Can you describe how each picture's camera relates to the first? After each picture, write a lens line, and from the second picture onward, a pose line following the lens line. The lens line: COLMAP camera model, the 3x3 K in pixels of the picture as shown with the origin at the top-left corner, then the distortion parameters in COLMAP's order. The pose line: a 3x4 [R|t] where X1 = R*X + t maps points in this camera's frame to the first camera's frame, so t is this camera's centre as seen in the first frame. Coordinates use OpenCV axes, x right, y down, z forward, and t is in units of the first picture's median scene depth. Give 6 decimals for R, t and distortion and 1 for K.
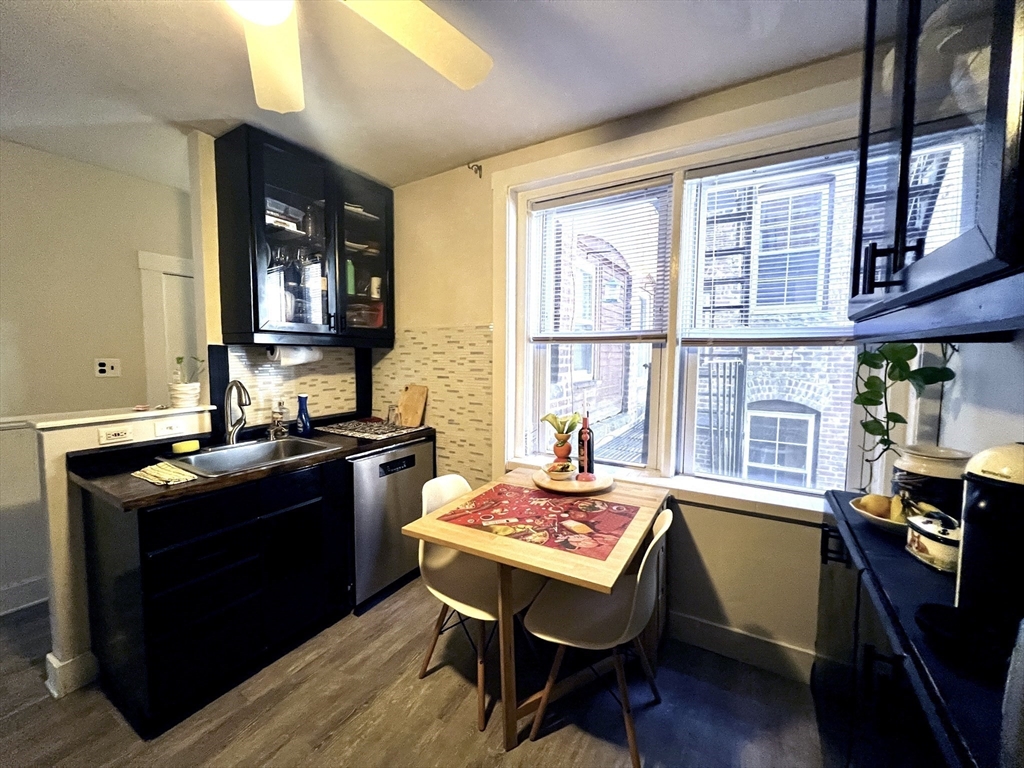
lens RADIAL K [[408.4, 0, 511.9], [0, 408.4, 380.7], [0, 0, 1]] dist [0.000873, -0.000803]
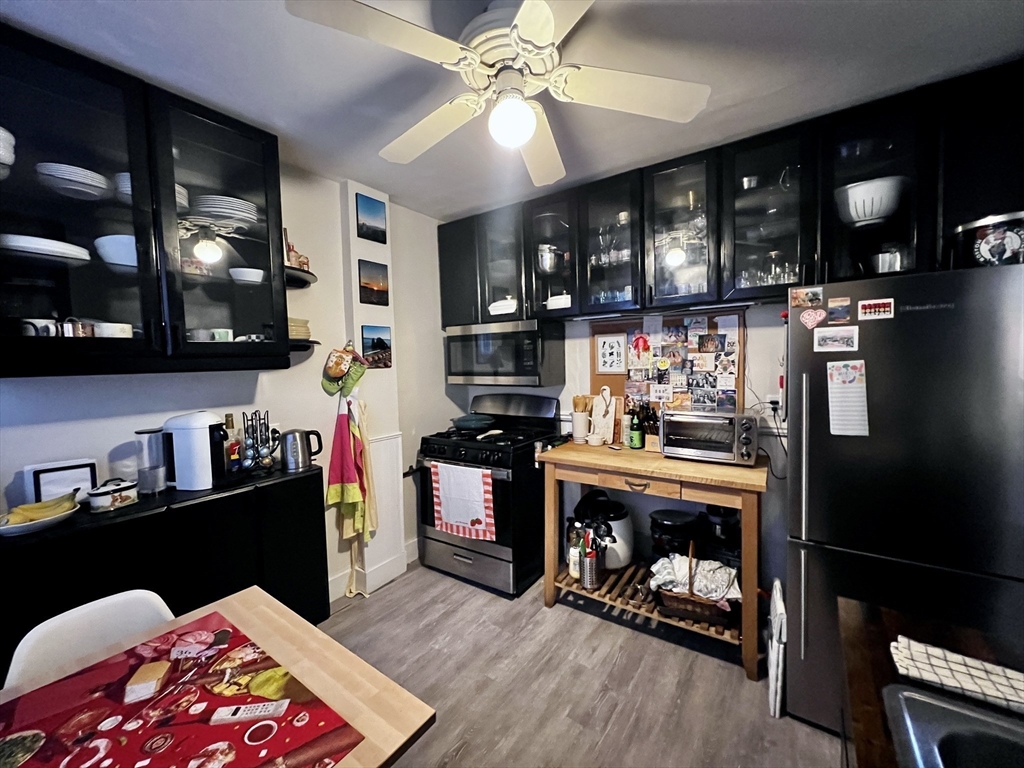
lens RADIAL K [[408.4, 0, 512.9], [0, 408.4, 381.9], [0, 0, 1]] dist [0.000873, -0.000803]
pose [[-0.996965, 0.013674, 0.076638, -0.427625], [0.022845, 0.992498, 0.120104, -0.136651], [-0.074420, 0.121491, -0.989799, 1.499644]]
